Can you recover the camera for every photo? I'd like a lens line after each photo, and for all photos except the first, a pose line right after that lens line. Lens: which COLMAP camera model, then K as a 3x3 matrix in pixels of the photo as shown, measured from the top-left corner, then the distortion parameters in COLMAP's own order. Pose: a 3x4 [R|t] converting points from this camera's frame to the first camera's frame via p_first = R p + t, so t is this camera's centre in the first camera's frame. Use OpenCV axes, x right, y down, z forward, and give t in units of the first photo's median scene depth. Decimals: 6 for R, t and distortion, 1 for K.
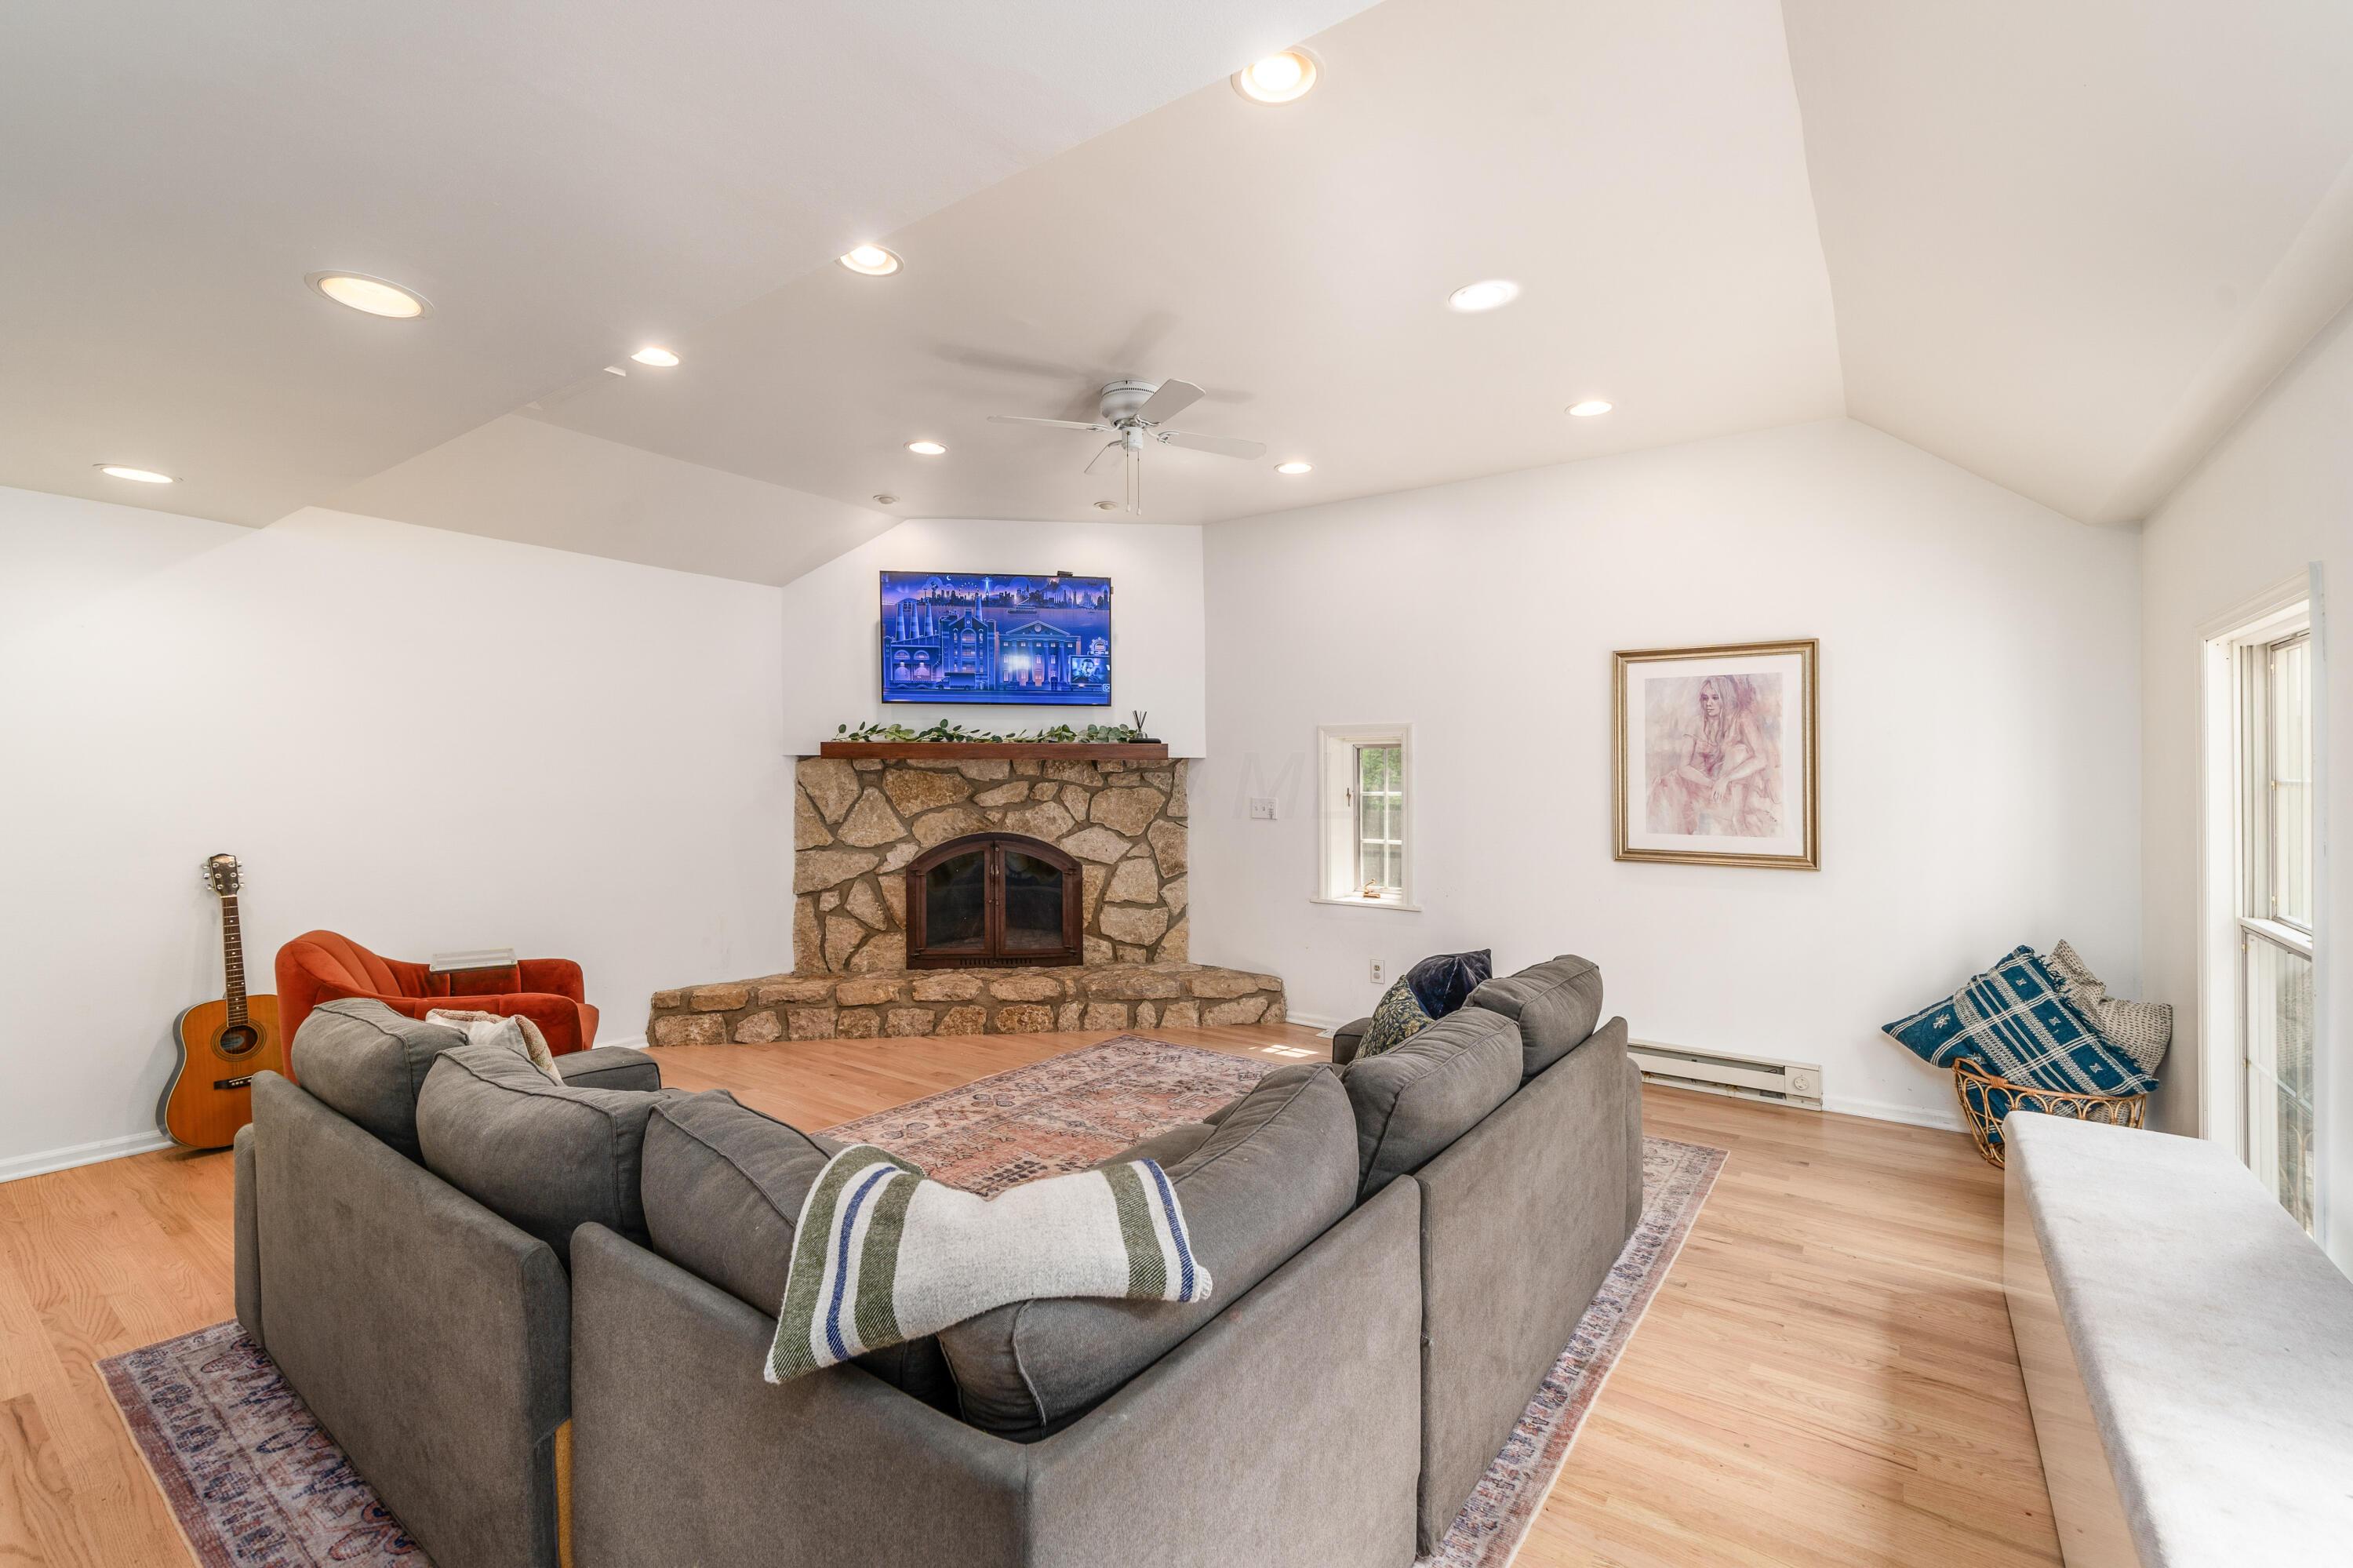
lens RADIAL K [[986.9, 0, 1162.7], [0, 986.9, 786.4], [0, 0, 1]] dist [-0.001754, 0.000401]
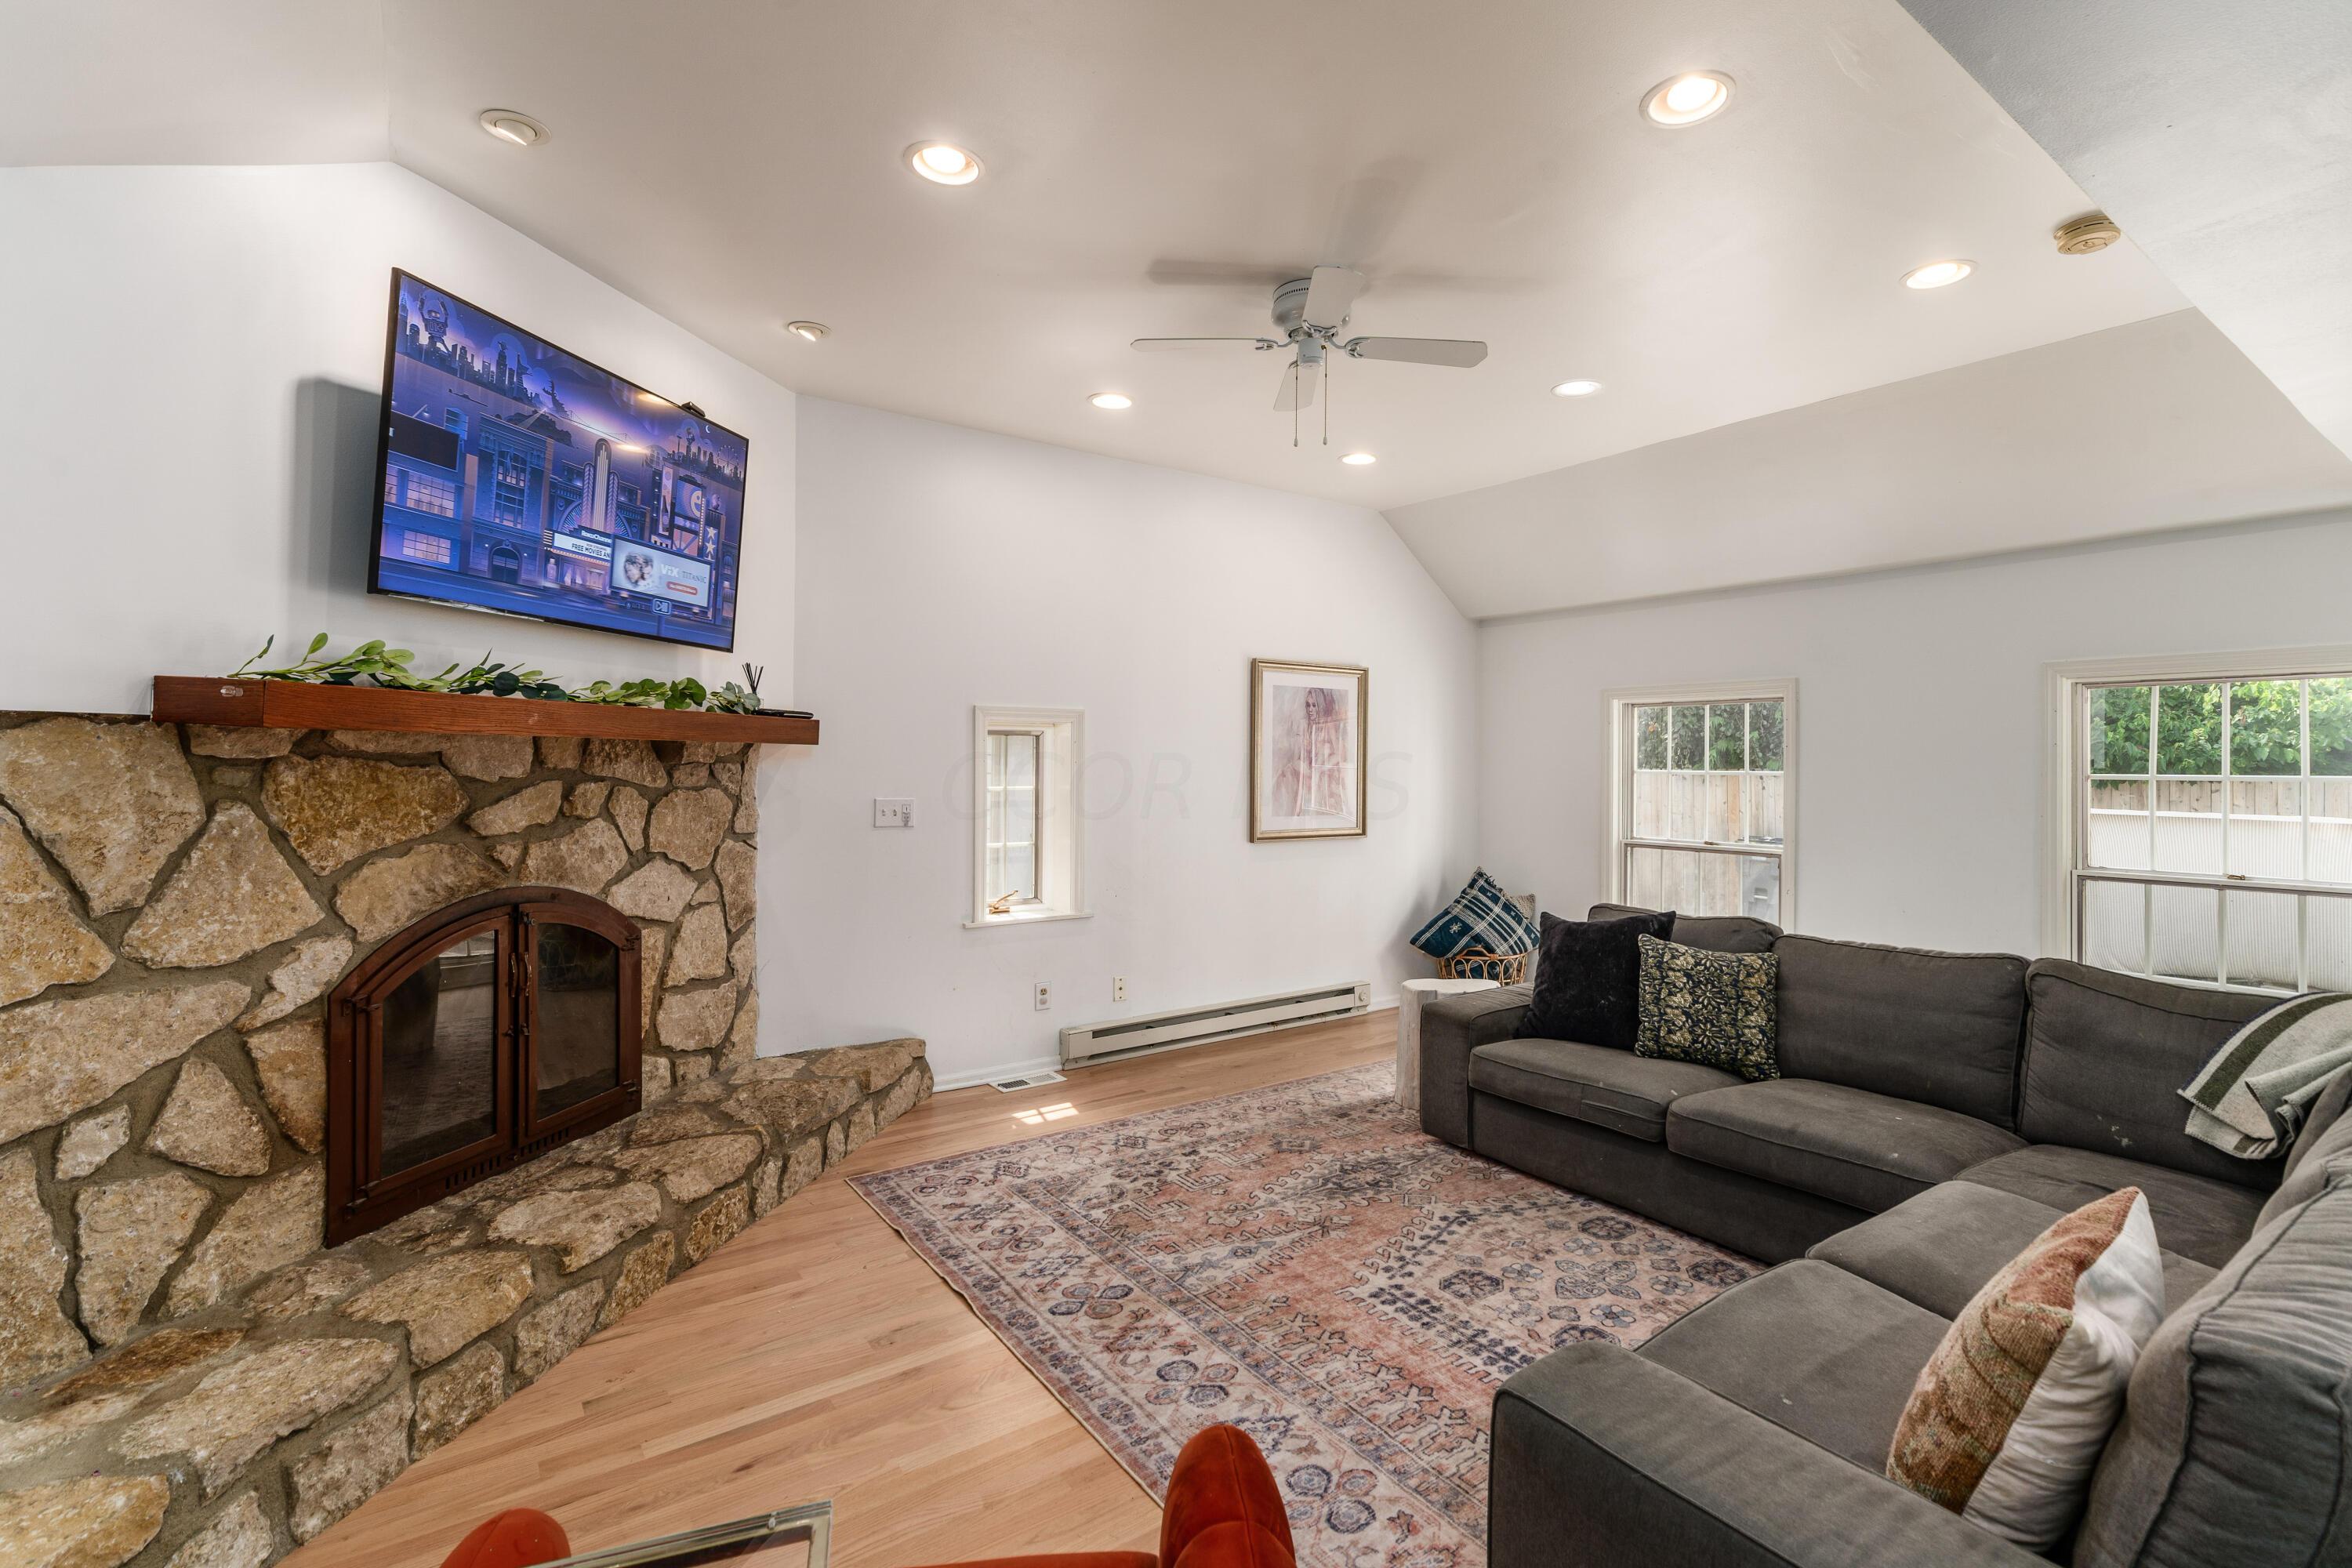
lens RADIAL K [[1091.8, 0, 1159.1], [0, 1091.8, 762.3], [0, 0, 1]] dist [-0.001323, 0.000780]
pose [[0.317667, 0.000296, 0.948202, -0.577627], [0.007760, 0.999966, -0.002912, -0.010949], [-0.948171, 0.008283, 0.317654, 0.531963]]
